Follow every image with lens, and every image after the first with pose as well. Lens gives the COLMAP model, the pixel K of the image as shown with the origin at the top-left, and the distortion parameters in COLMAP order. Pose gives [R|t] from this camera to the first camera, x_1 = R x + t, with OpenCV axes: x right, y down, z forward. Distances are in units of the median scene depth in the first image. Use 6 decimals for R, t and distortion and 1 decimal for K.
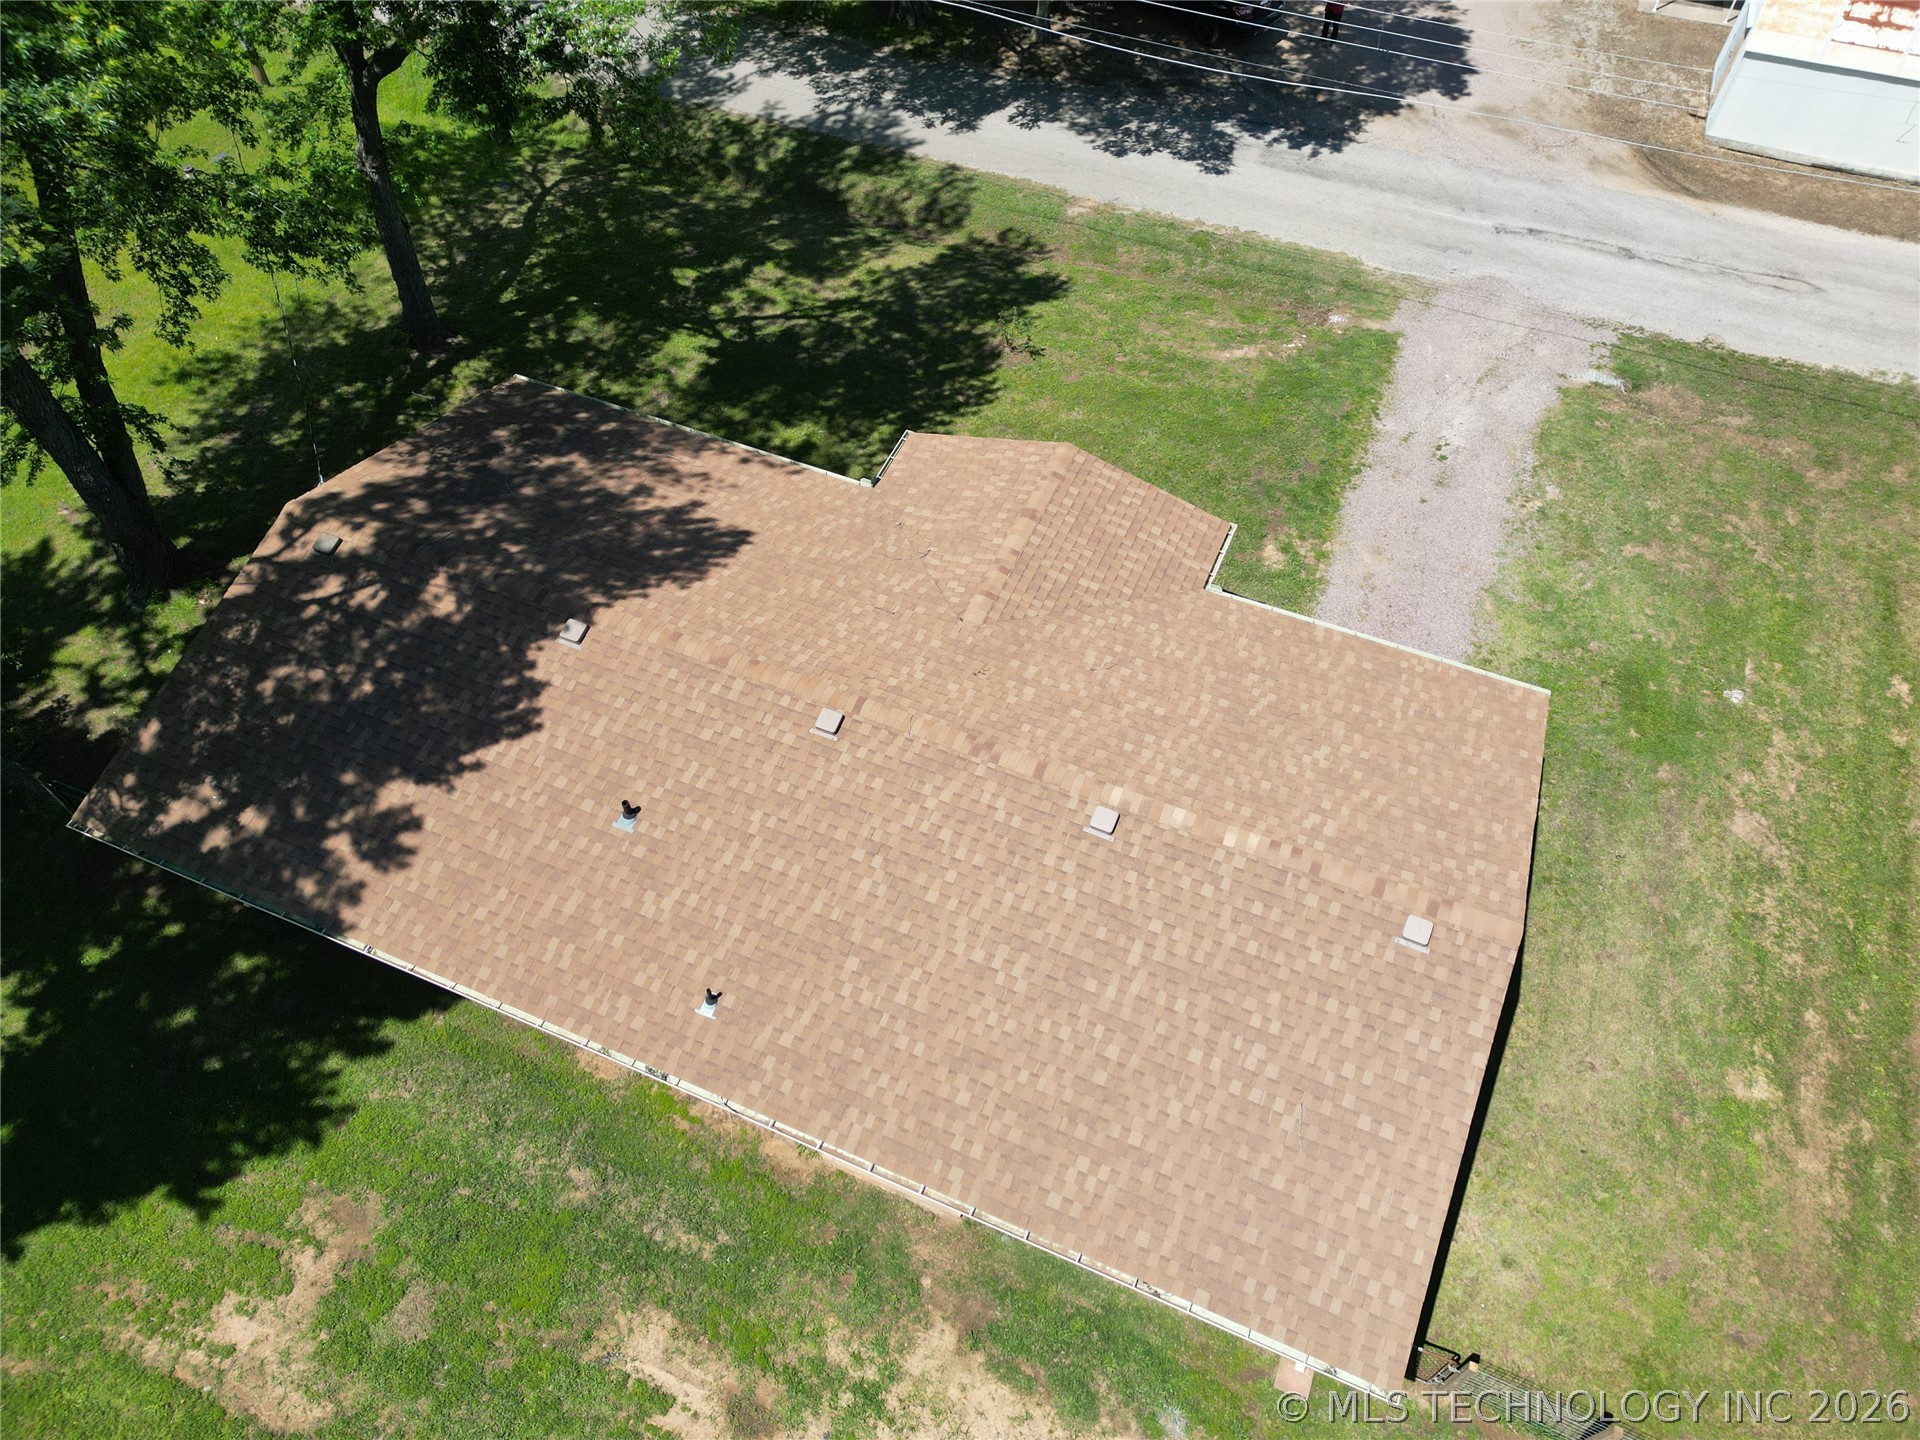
lens RADIAL K [[1345.1, 0, 955.1], [0, 1345.1, 692.9], [0, 0, 1]] dist [0.072216, -0.074985]
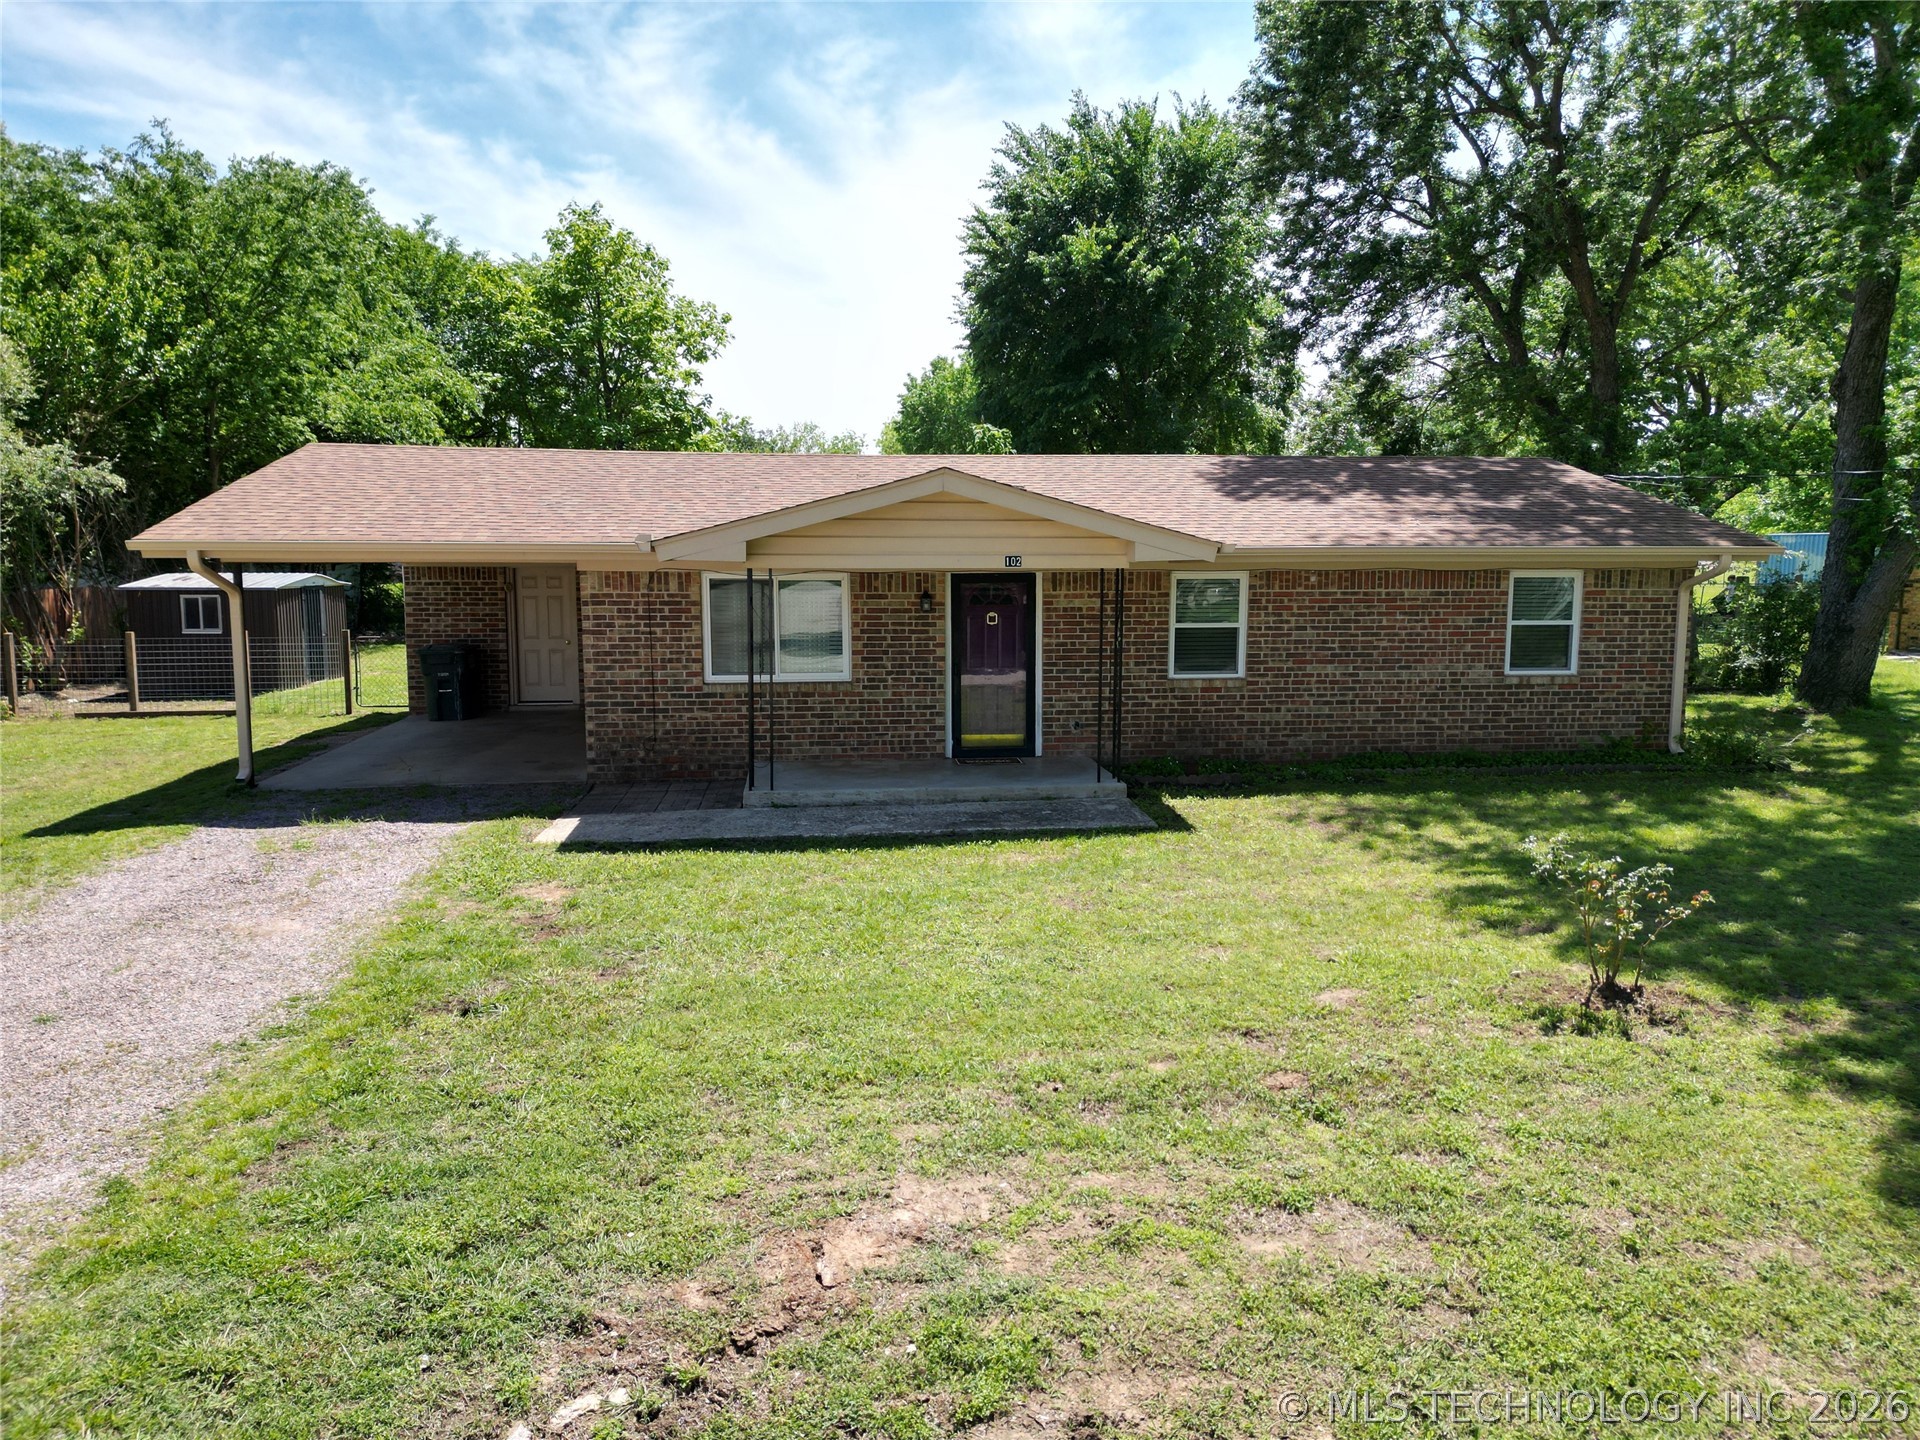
lens RADIAL K [[1345.1, 0, 953.5], [0, 1345.1, 729.0], [0, 0, 1]] dist [0.072216, -0.074985]
pose [[-0.870330, 0.040627, -0.490791, 0.380878], [-0.401013, 0.520015, 0.754171, -0.567833], [0.285858, 0.853191, -0.436292, 1.364021]]
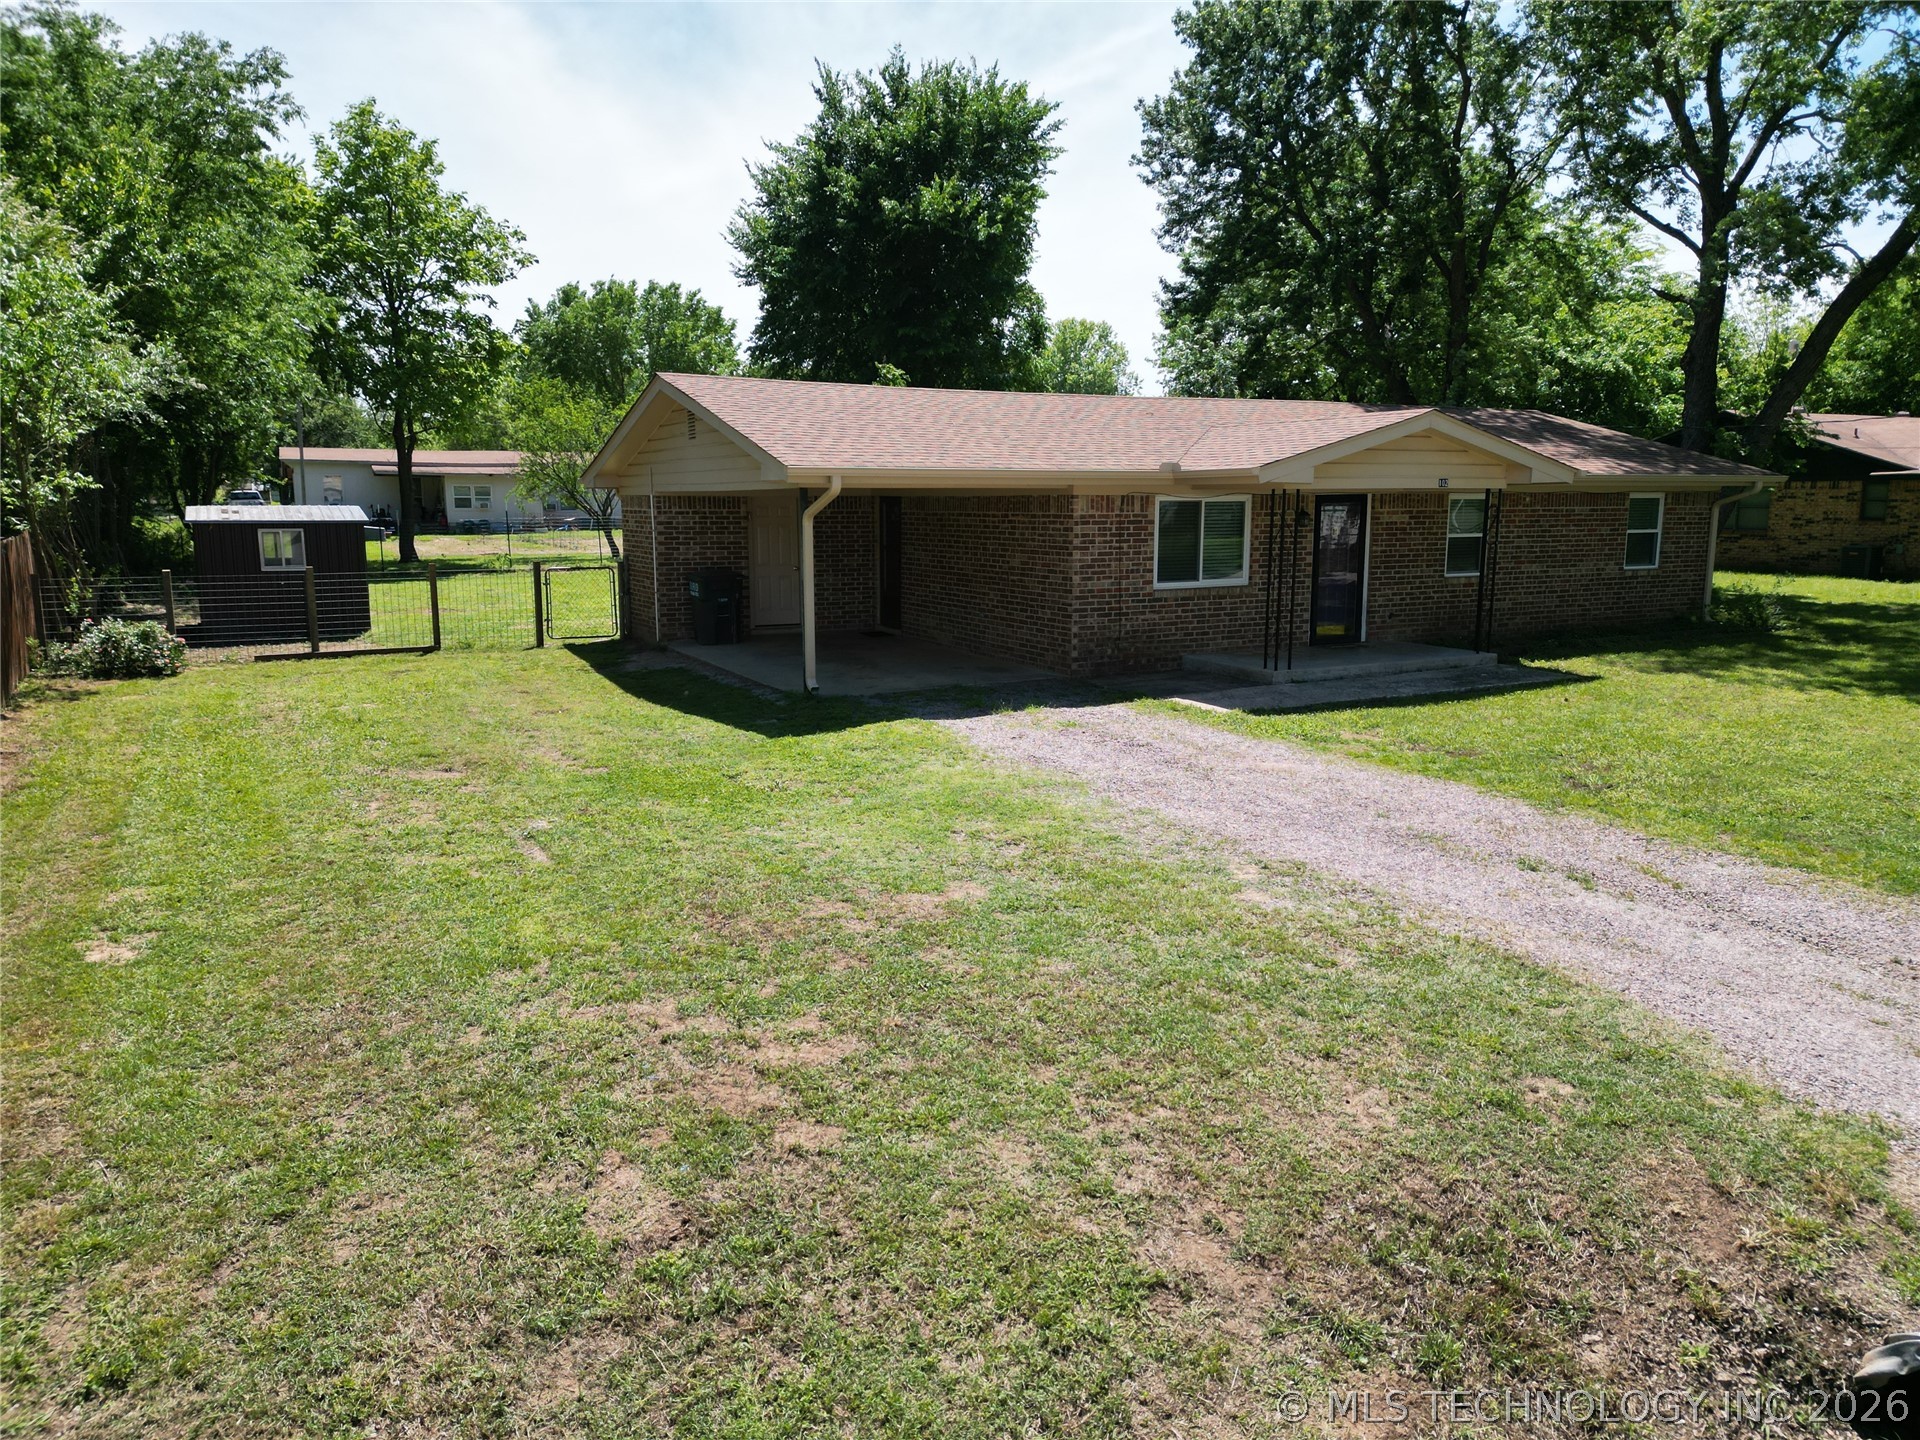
lens RADIAL K [[1345.1, 0, 953.2], [0, 1345.1, 725.2], [0, 0, 1]] dist [0.072216, -0.074985]
pose [[-0.631676, 0.108814, -0.767558, 0.874186], [-0.620725, 0.522148, 0.584860, -0.367750], [0.464420, 0.845885, -0.262285, 1.233434]]
